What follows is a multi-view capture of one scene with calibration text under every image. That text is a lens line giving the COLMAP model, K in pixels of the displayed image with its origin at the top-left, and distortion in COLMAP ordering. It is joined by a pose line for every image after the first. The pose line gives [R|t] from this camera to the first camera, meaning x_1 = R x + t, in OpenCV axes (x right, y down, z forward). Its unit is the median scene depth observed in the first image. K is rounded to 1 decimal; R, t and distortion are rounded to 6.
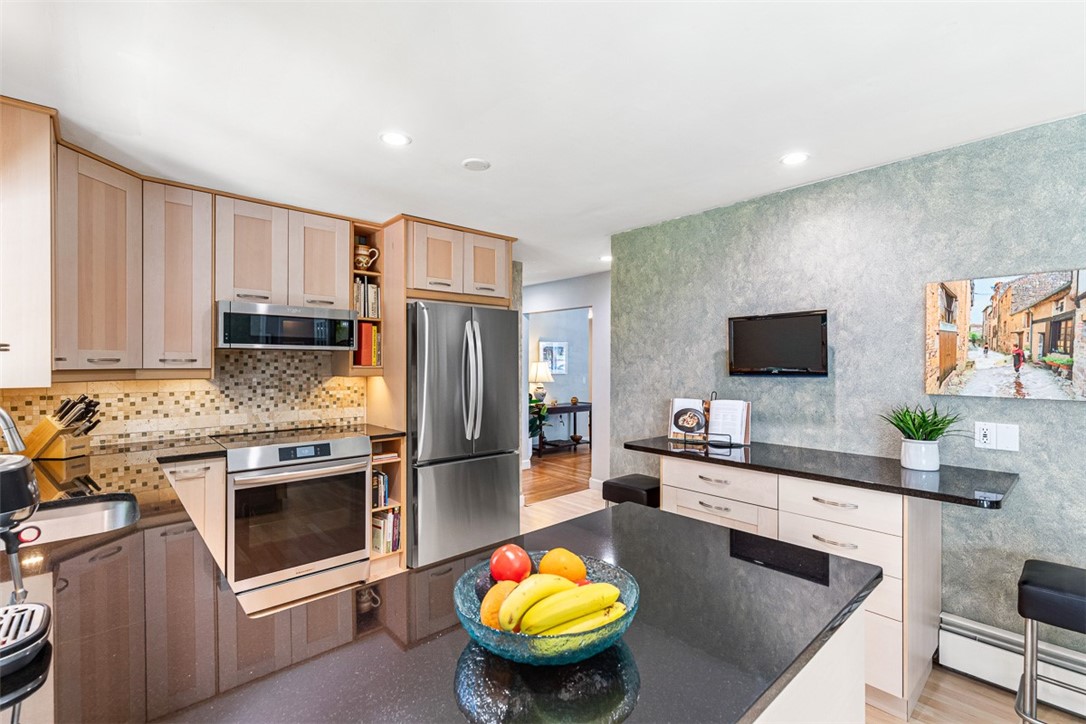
lens RADIAL K [[491.1, 0, 540.5], [0, 491.1, 365.6], [0, 0, 1]] dist [0.010211, -0.003074]
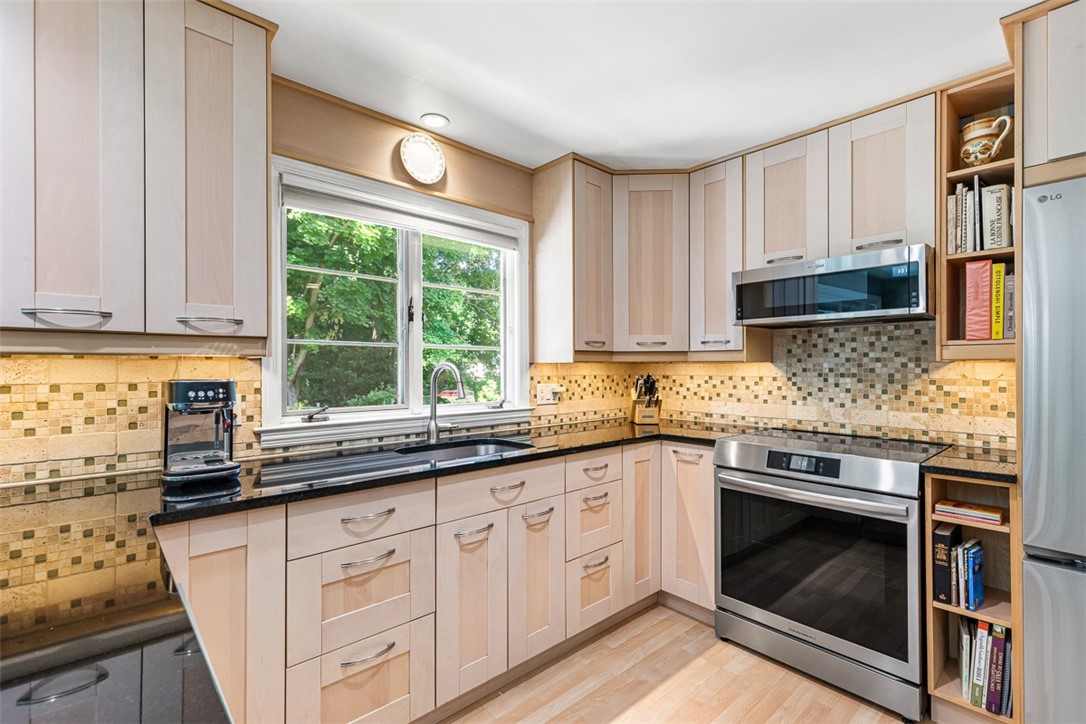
lens RADIAL K [[491.1, 0, 543.3], [0, 491.1, 364.4], [0, 0, 1]] dist [0.010211, -0.003074]
pose [[0.011516, -0.006876, -0.999910, 0.199981], [-0.004100, 0.999968, -0.006923, 0.035618], [0.999925, 0.004179, 0.011488, 0.557571]]
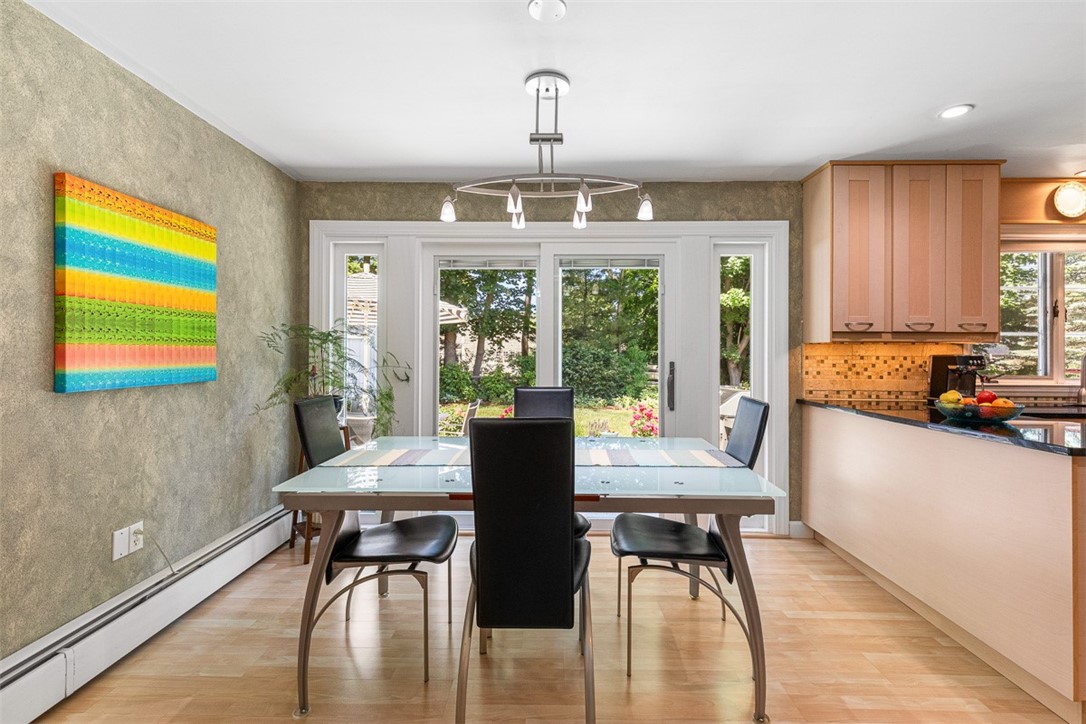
lens RADIAL K [[491.1, 0, 556.1], [0, 491.1, 350.8], [0, 0, 1]] dist [0.010211, -0.003074]
pose [[-0.676754, -0.006691, -0.736179, 0.932115], [-0.011949, 0.999927, 0.001897, 0.048133], [0.736113, 0.010080, -0.676784, 0.298245]]
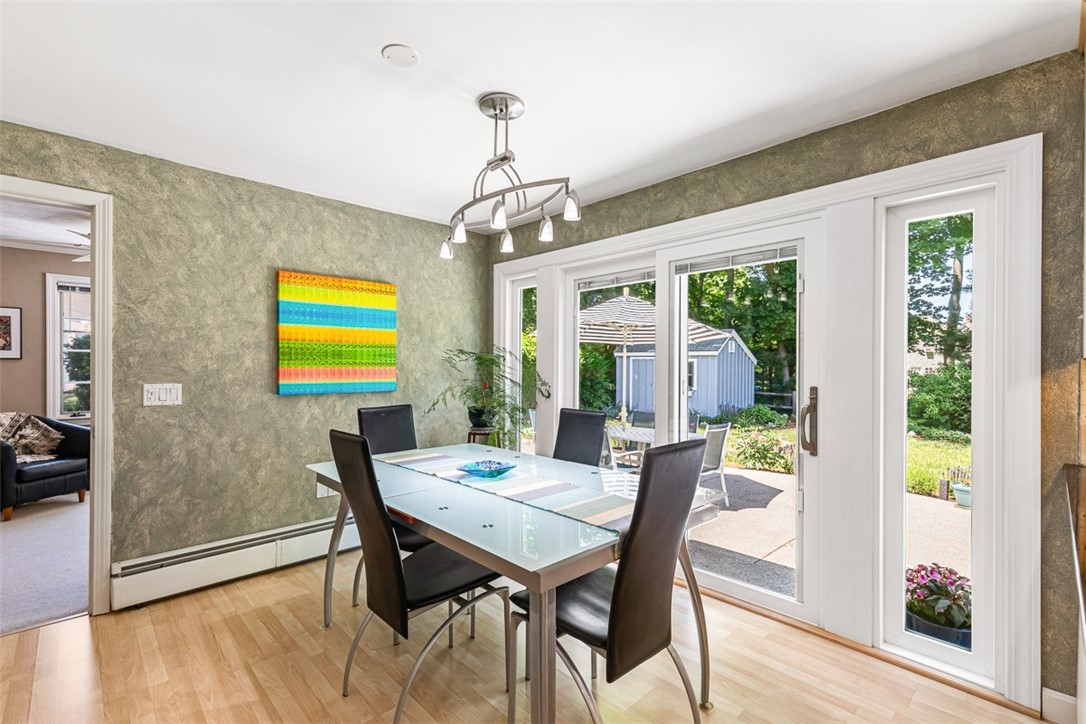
lens RADIAL K [[491.1, 0, 545.8], [0, 491.1, 367.6], [0, 0, 1]] dist [0.010211, -0.003074]
pose [[-0.999410, -0.005180, -0.033945, 0.425492], [-0.005551, 0.999926, 0.010840, 0.035488], [0.033886, 0.011022, -0.999365, 0.500980]]
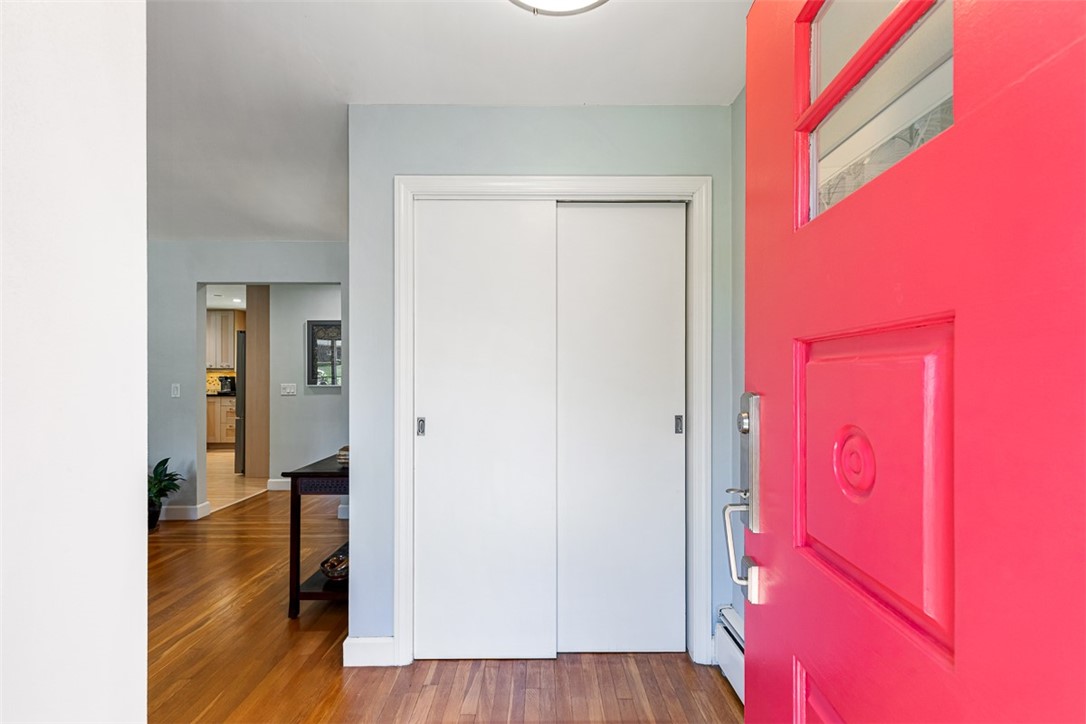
lens RADIAL K [[491.1, 0, 545.5], [0, 491.1, 370.1], [0, 0, 1]] dist [0.010211, -0.003074]
pose [[-0.662234, -0.004674, -0.749282, 0.591215], [-0.005245, 0.999985, -0.001602, 0.009138], [0.749278, 0.002869, -0.662249, 3.368554]]
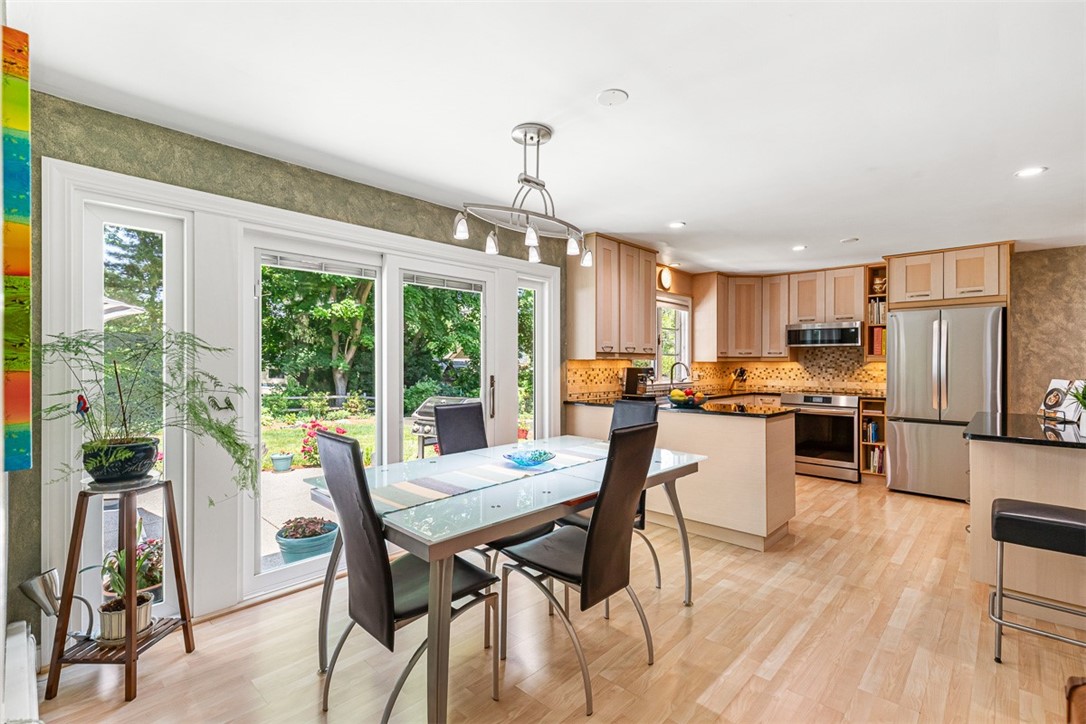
lens RADIAL K [[491.1, 0, 541.6], [0, 491.1, 361.6], [0, 0, 1]] dist [0.010211, -0.003074]
pose [[0.083328, -0.003350, -0.996517, 1.203480], [-0.008946, 0.999952, -0.004109, 0.040054], [0.996482, 0.009257, 0.083294, -0.205429]]
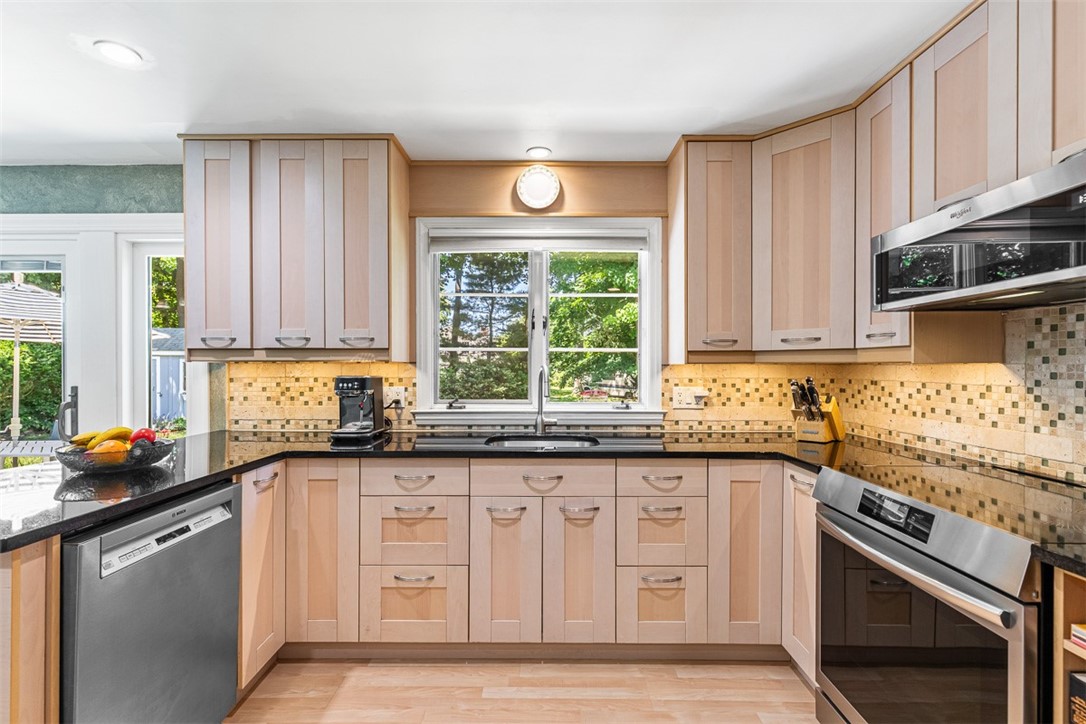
lens RADIAL K [[491.1, 0, 542.3], [0, 491.1, 371.7], [0, 0, 1]] dist [0.010211, -0.003074]
pose [[-0.667568, 0.004132, -0.744538, 0.093162], [-0.006264, 0.999918, 0.011166, 0.031028], [0.744523, 0.012119, -0.667487, 0.953611]]
